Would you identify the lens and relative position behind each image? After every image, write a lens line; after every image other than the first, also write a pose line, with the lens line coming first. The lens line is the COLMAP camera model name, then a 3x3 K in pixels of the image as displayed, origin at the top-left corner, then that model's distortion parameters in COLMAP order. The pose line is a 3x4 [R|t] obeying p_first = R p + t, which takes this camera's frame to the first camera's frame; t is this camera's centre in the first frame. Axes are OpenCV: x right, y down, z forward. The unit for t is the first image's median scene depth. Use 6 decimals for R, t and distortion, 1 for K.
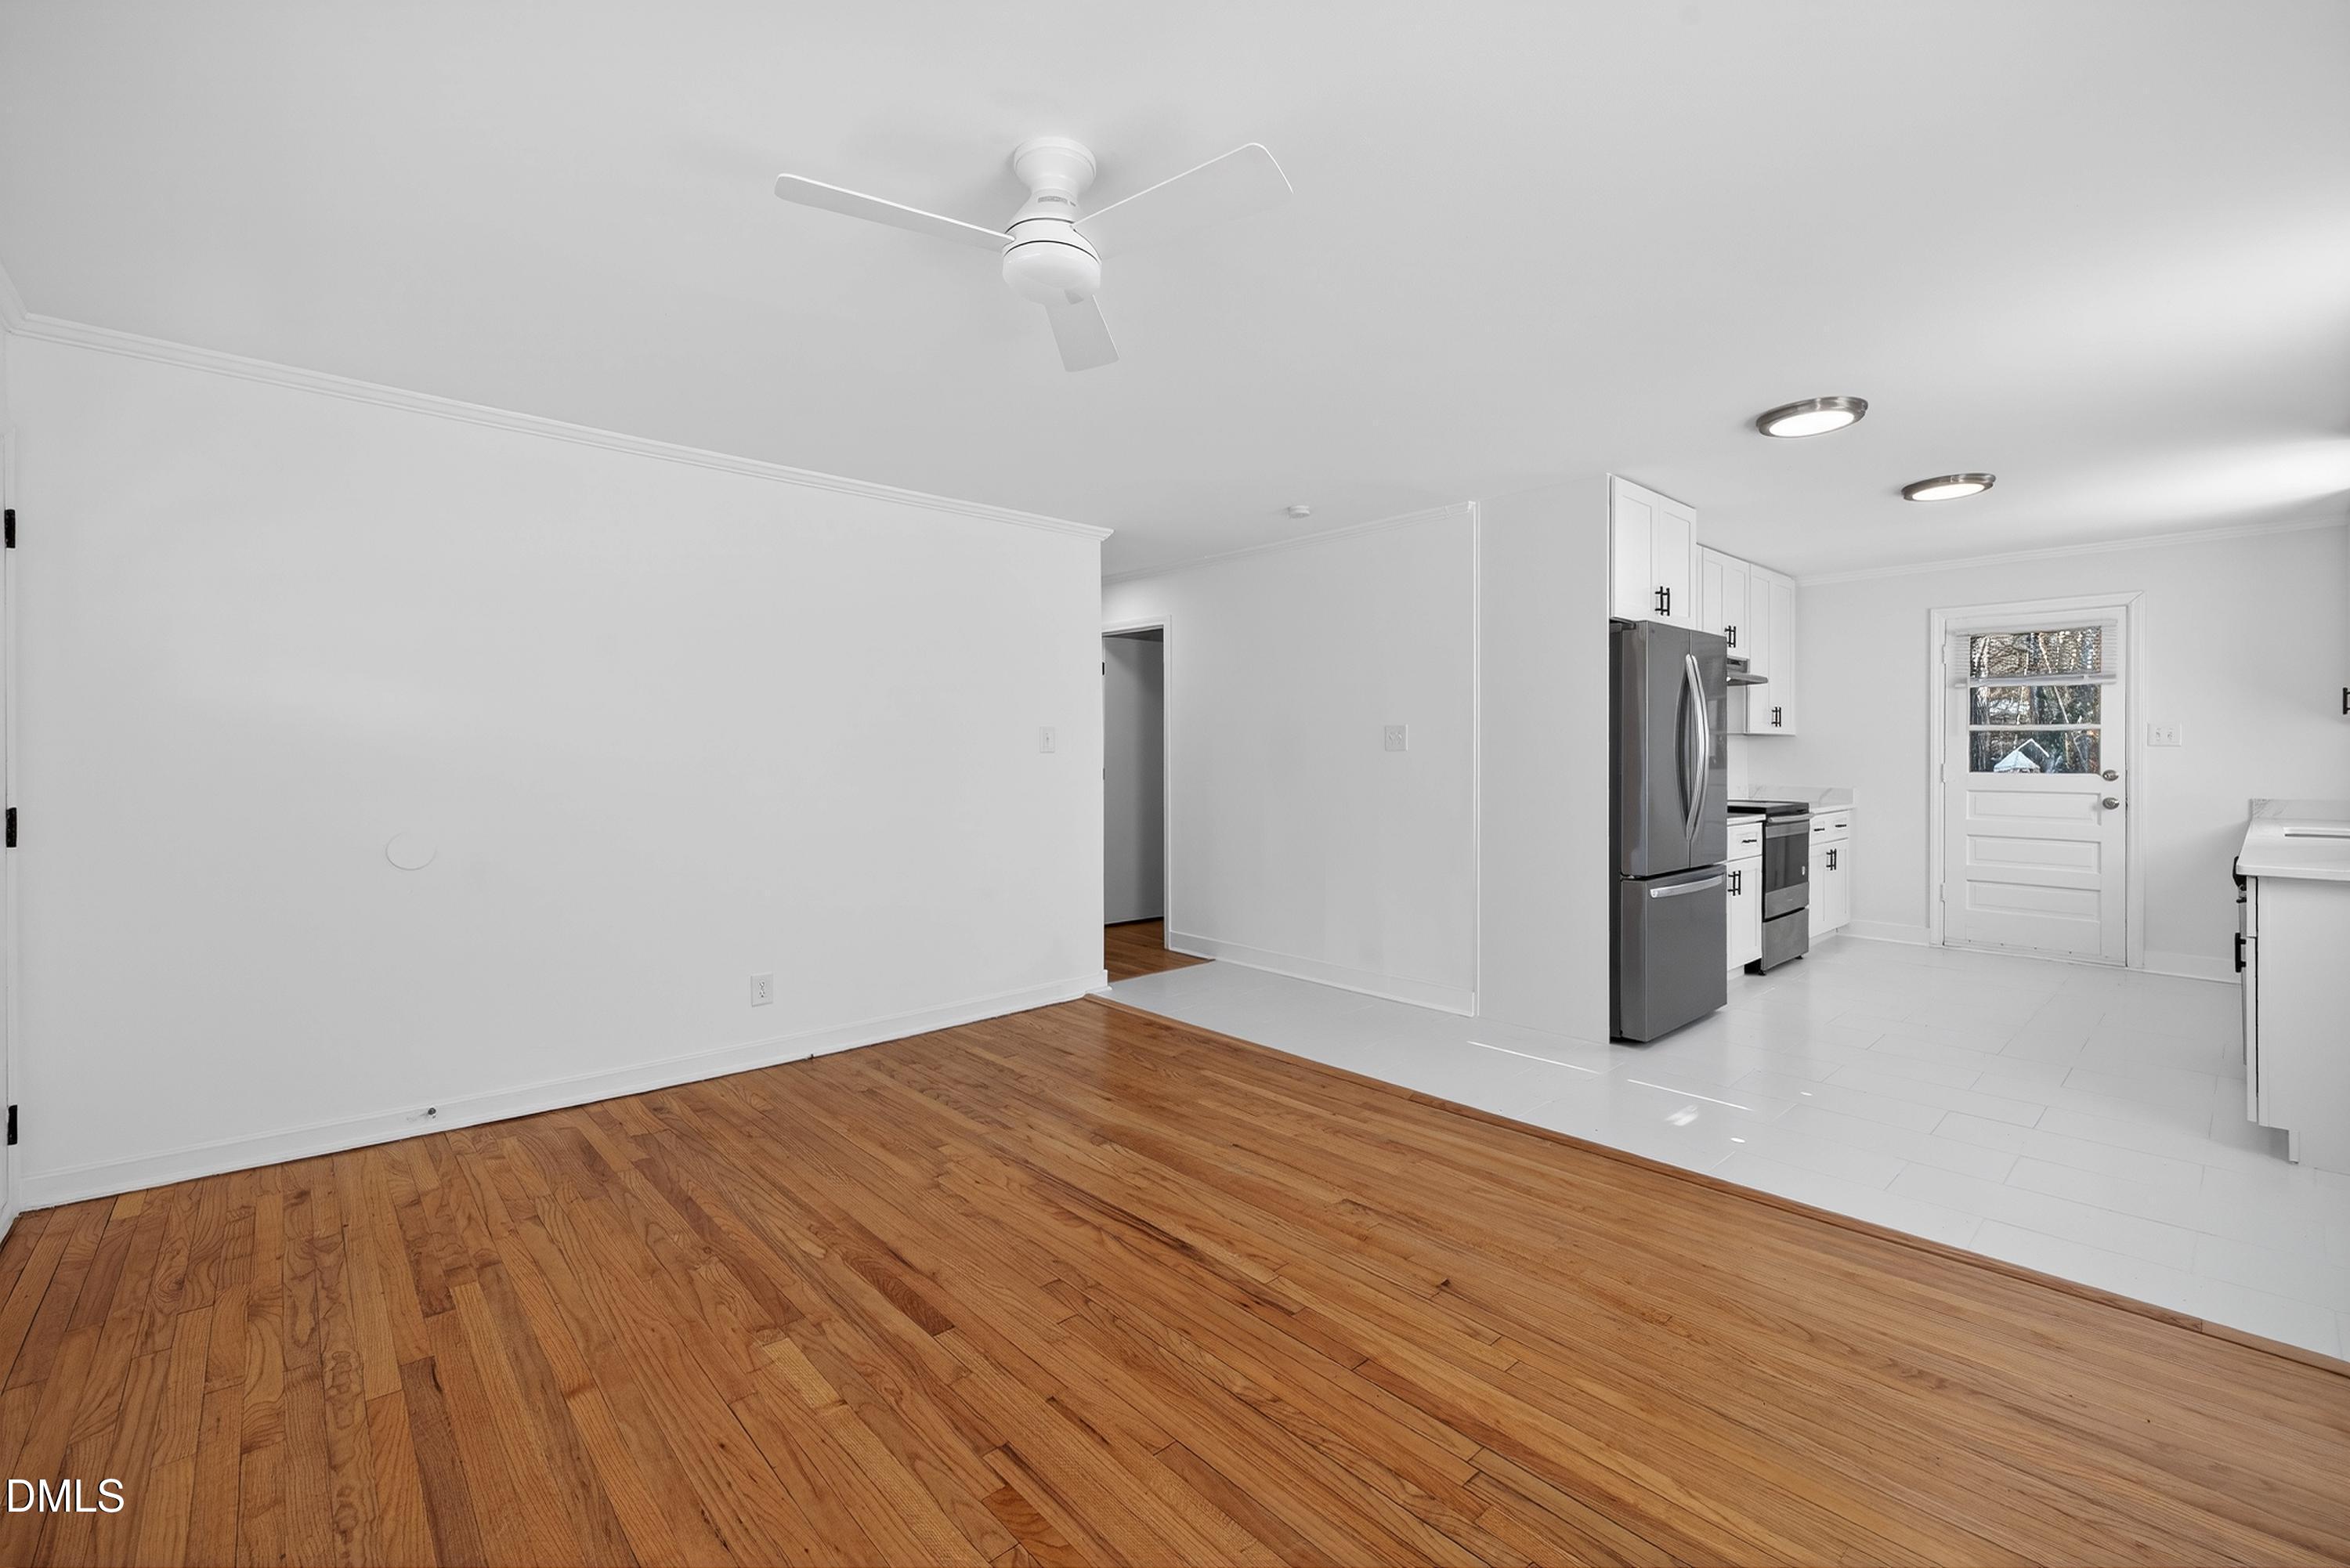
lens RADIAL K [[985.0, 0, 1169.9], [0, 985.0, 754.8], [0, 0, 1]] dist [0.001434, -0.000146]
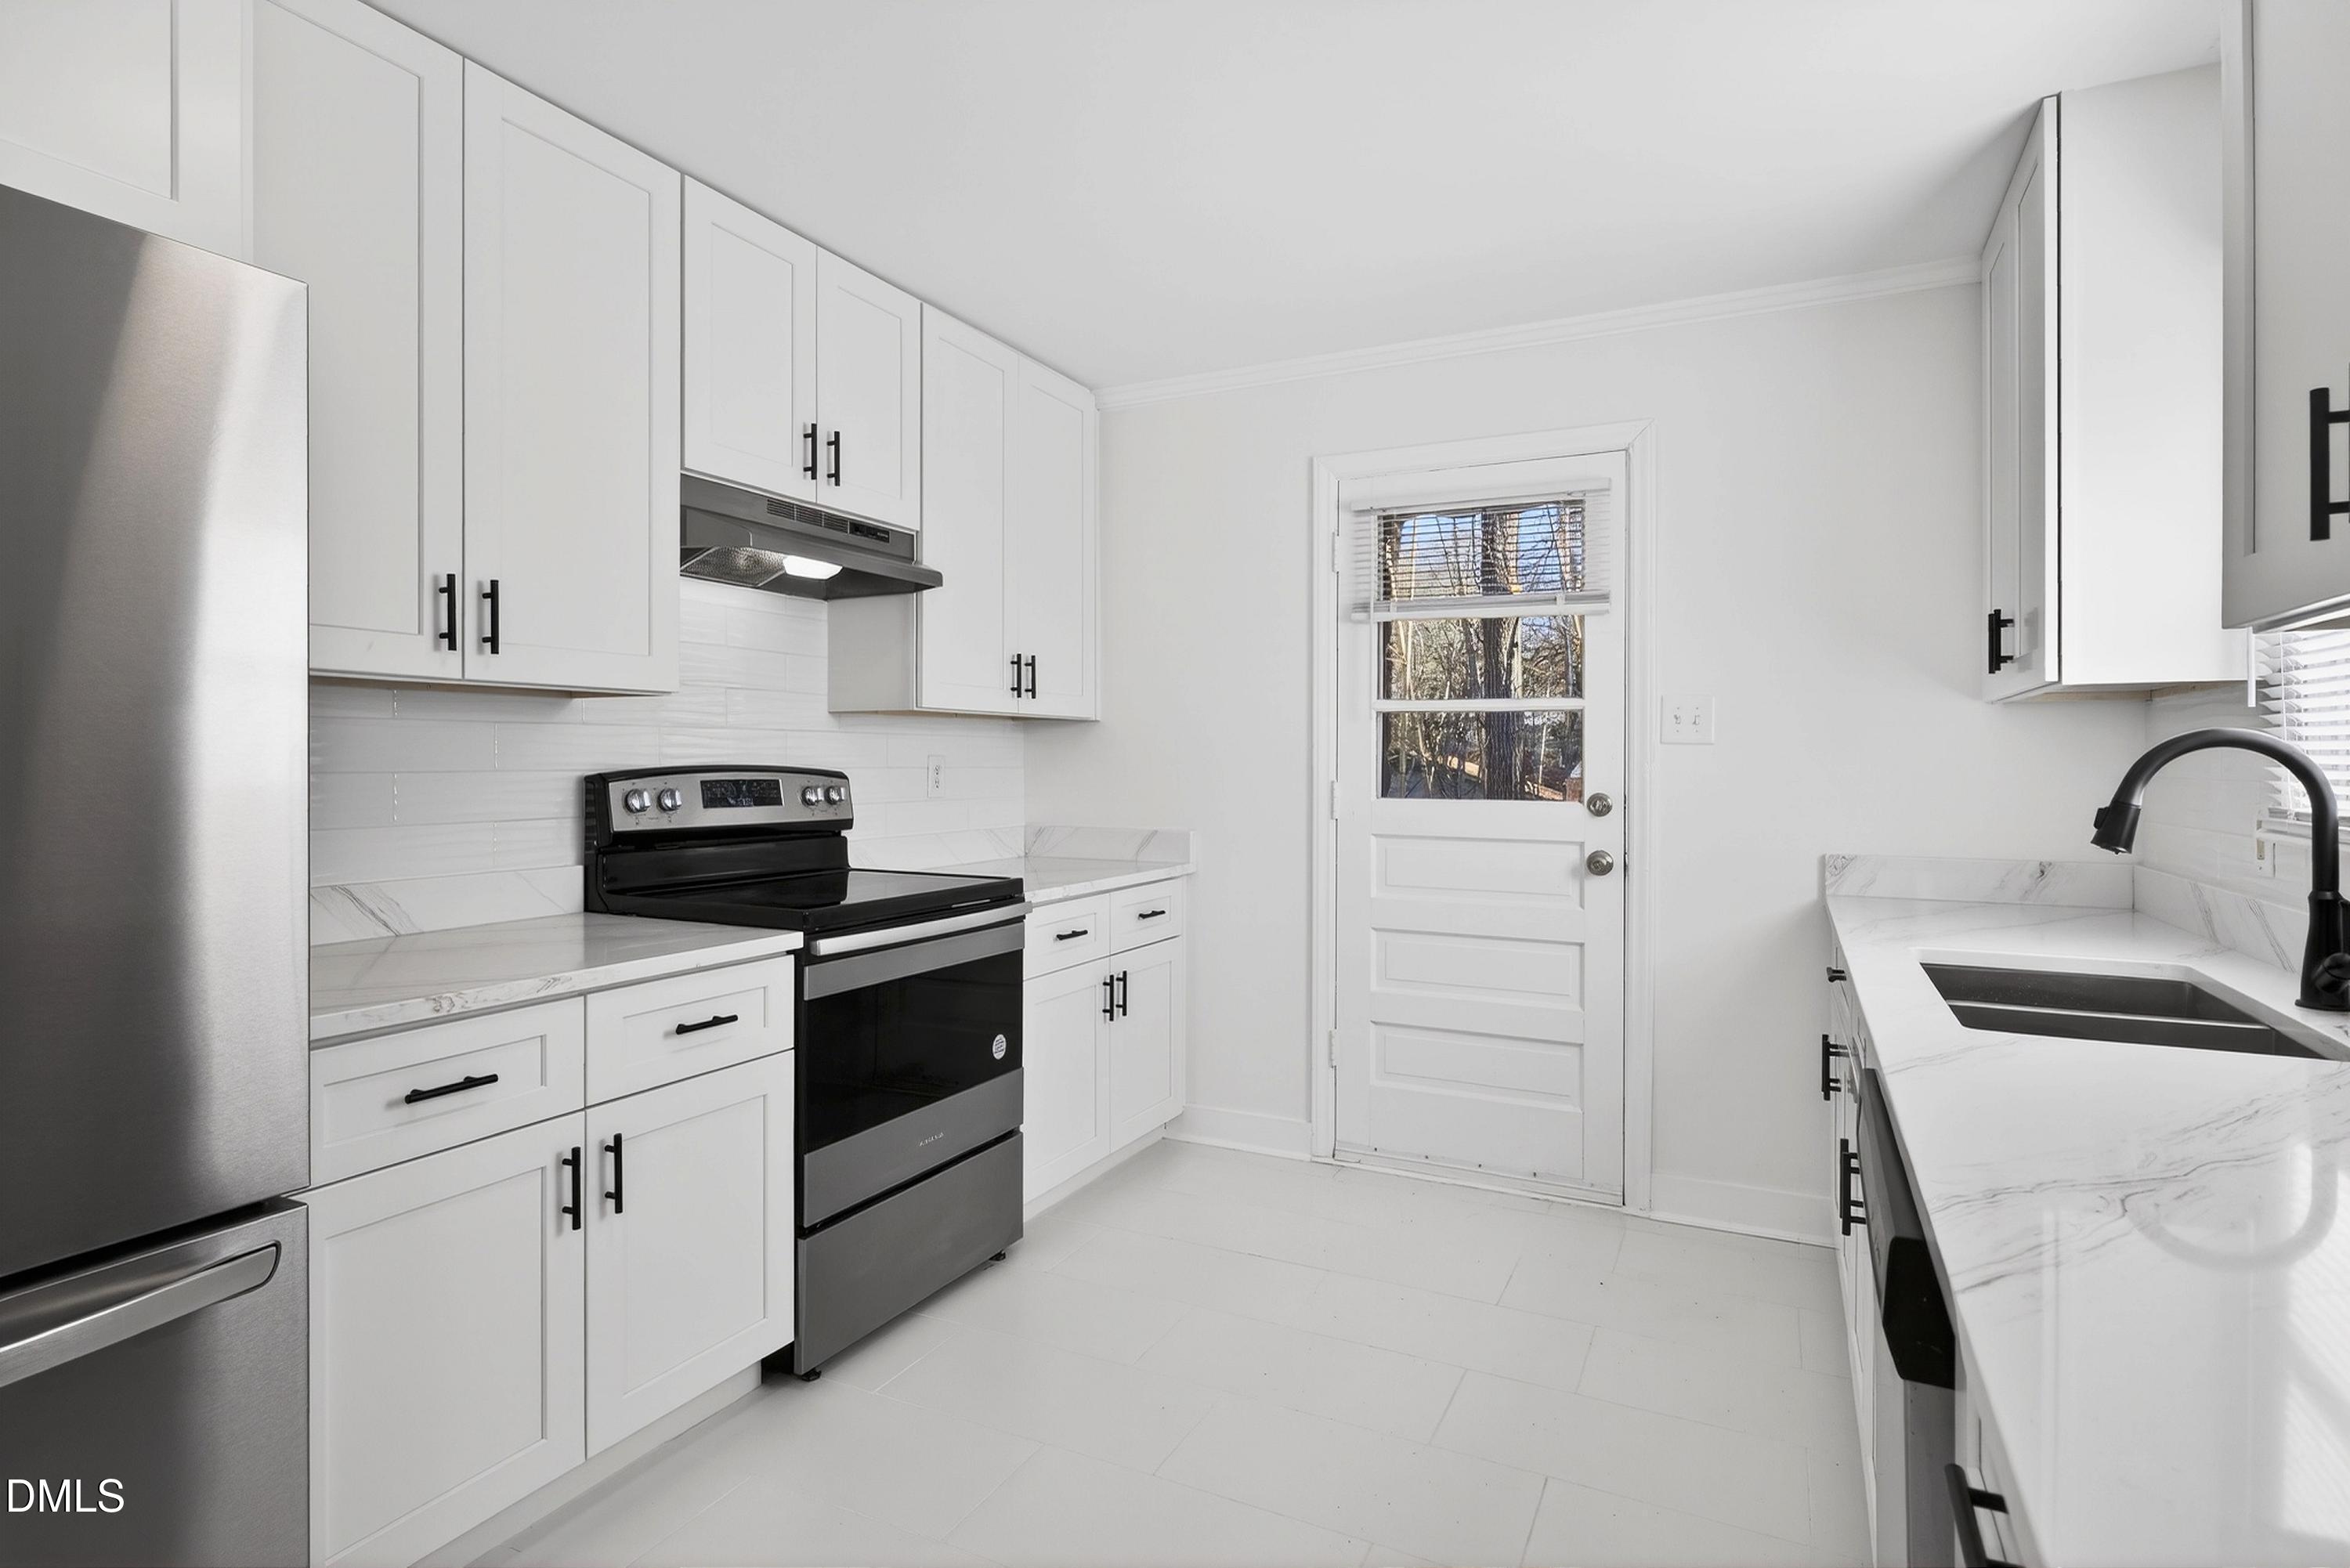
lens RADIAL K [[1212.3, 0, 1178.8], [0, 1212.3, 770.9], [0, 0, 1]] dist [-0.000737, -0.000253]
pose [[0.928252, -0.000879, 0.371951, 0.538930], [-0.001896, 0.999973, 0.007095, 0.000412], [-0.371947, -0.007291, 0.928225, 0.523957]]
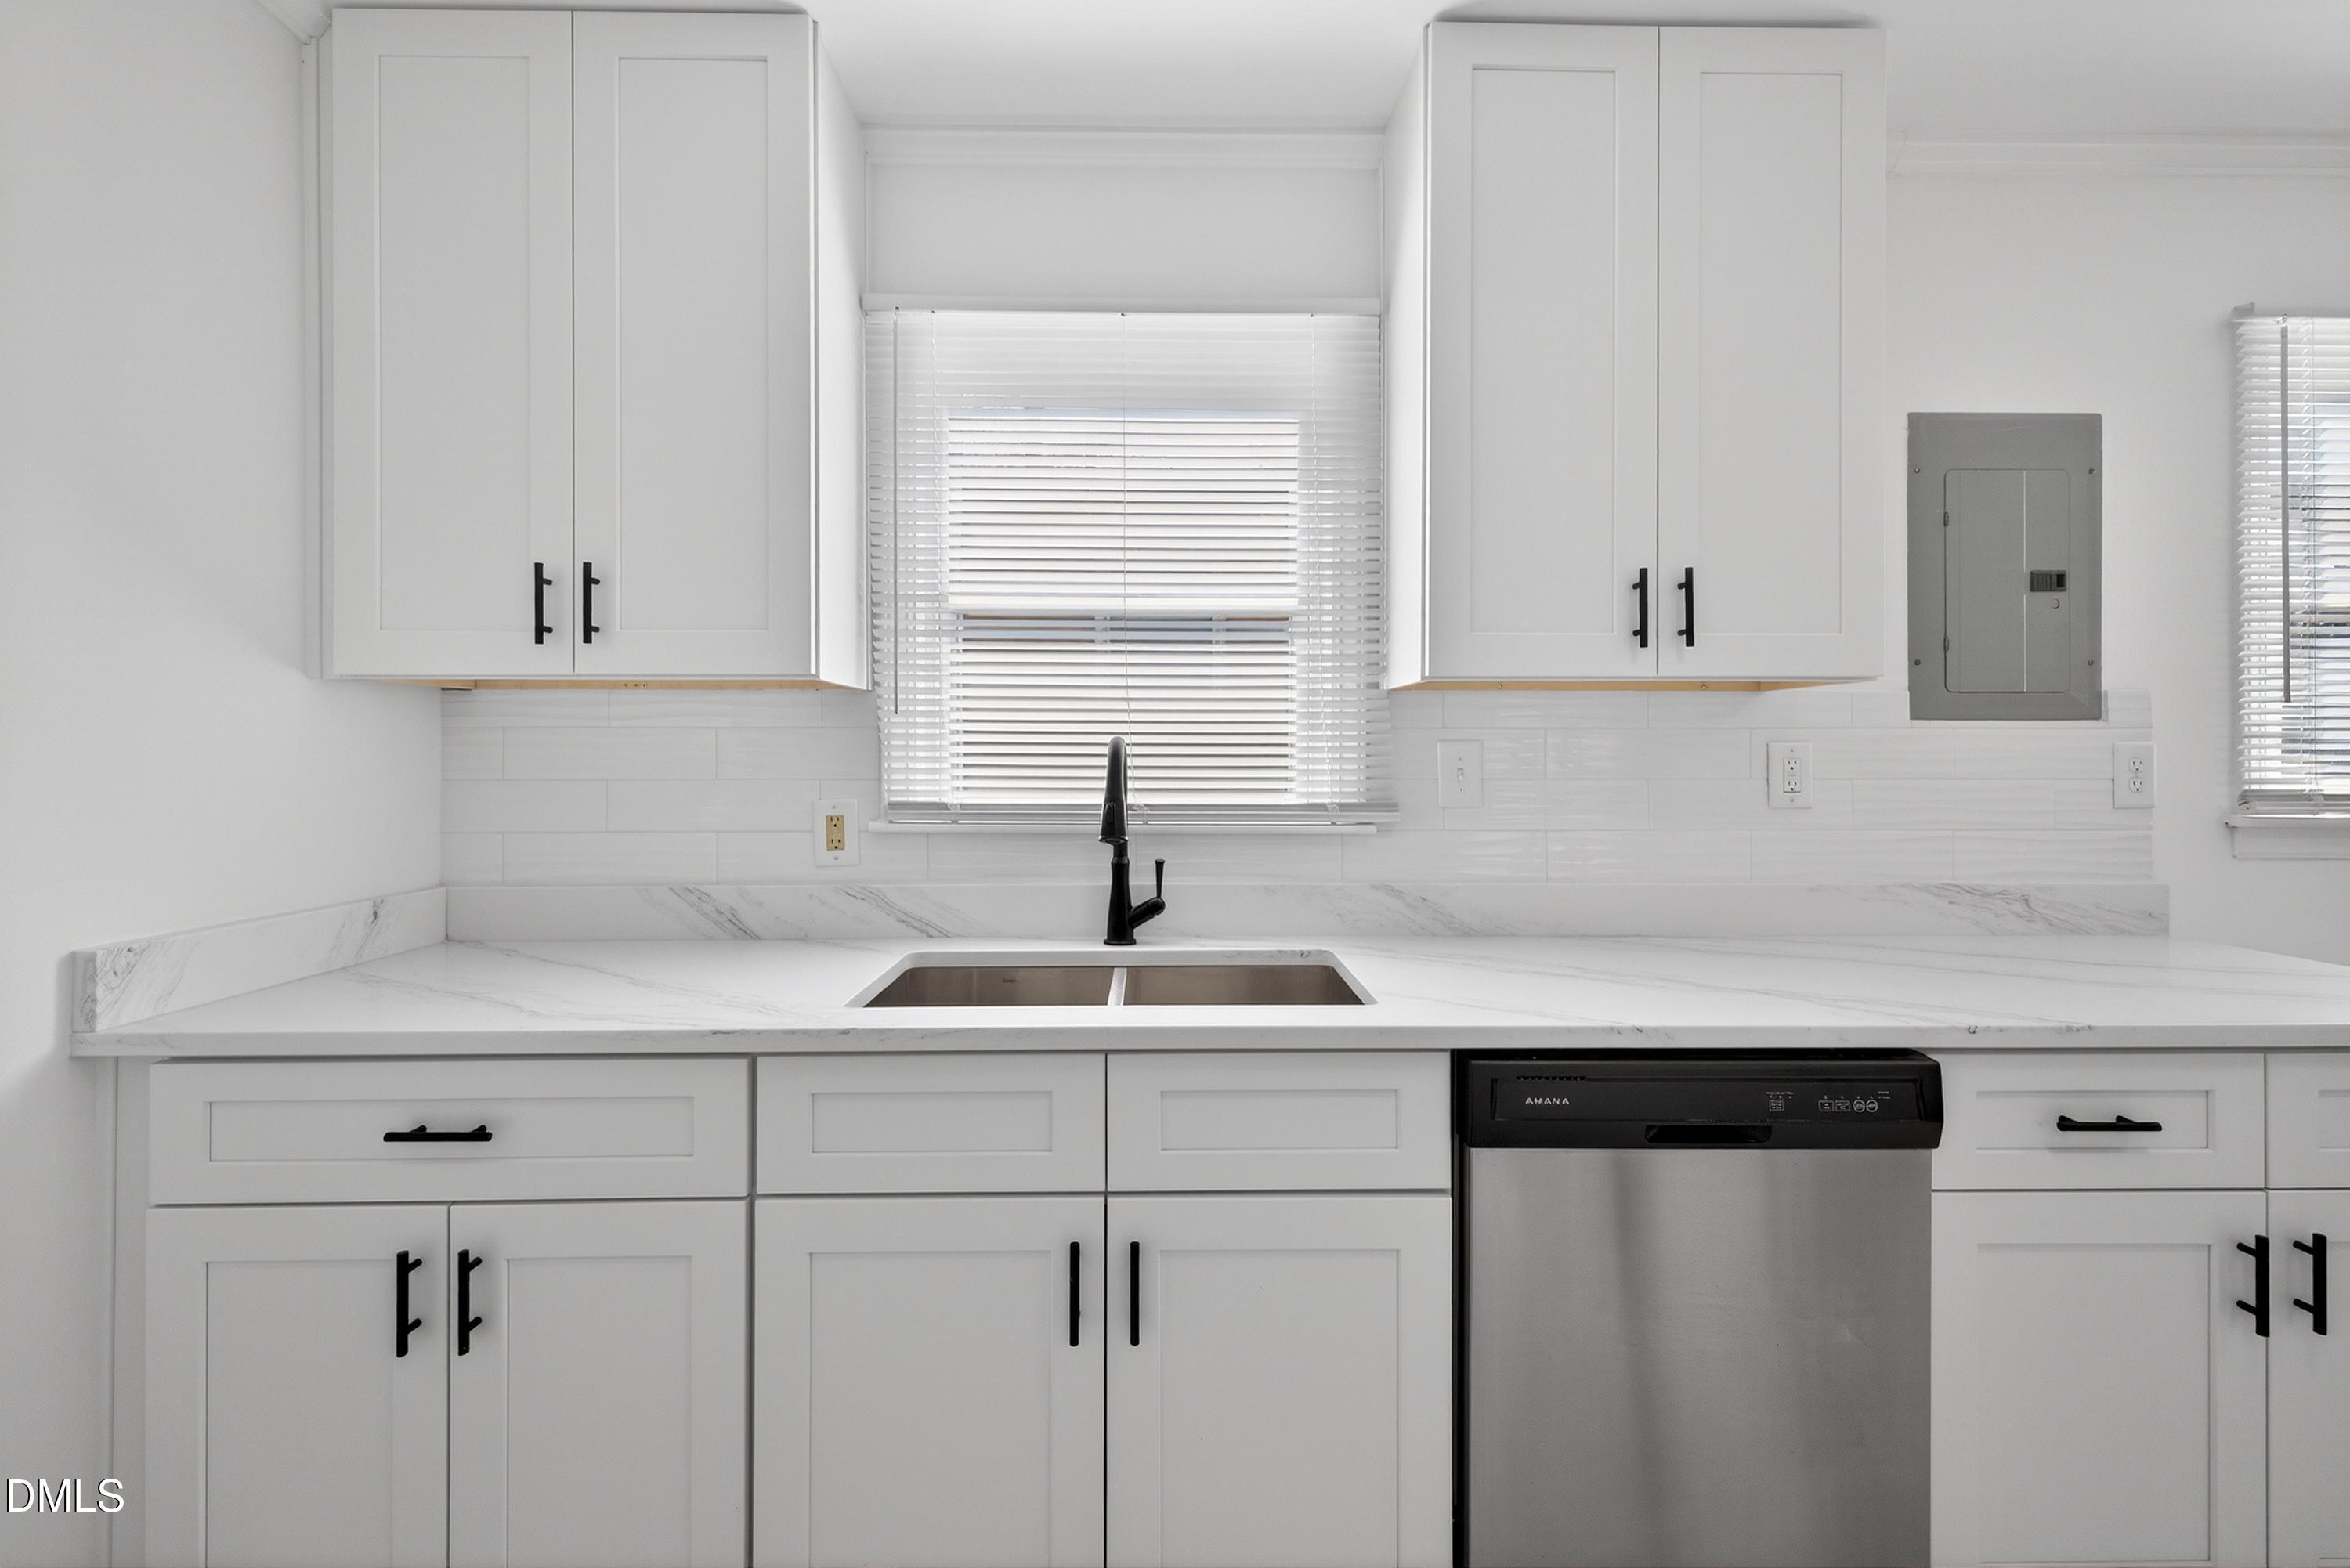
lens RADIAL K [[1003.2, 0, 1171.0], [0, 1003.2, 765.9], [0, 0, 1]] dist [0.007071, 0.000093]
pose [[-0.767966, 0.008864, 0.640429, 0.687707], [0.002177, 0.999935, -0.011230, 0.005085], [-0.640487, -0.007230, -0.767935, 0.933534]]
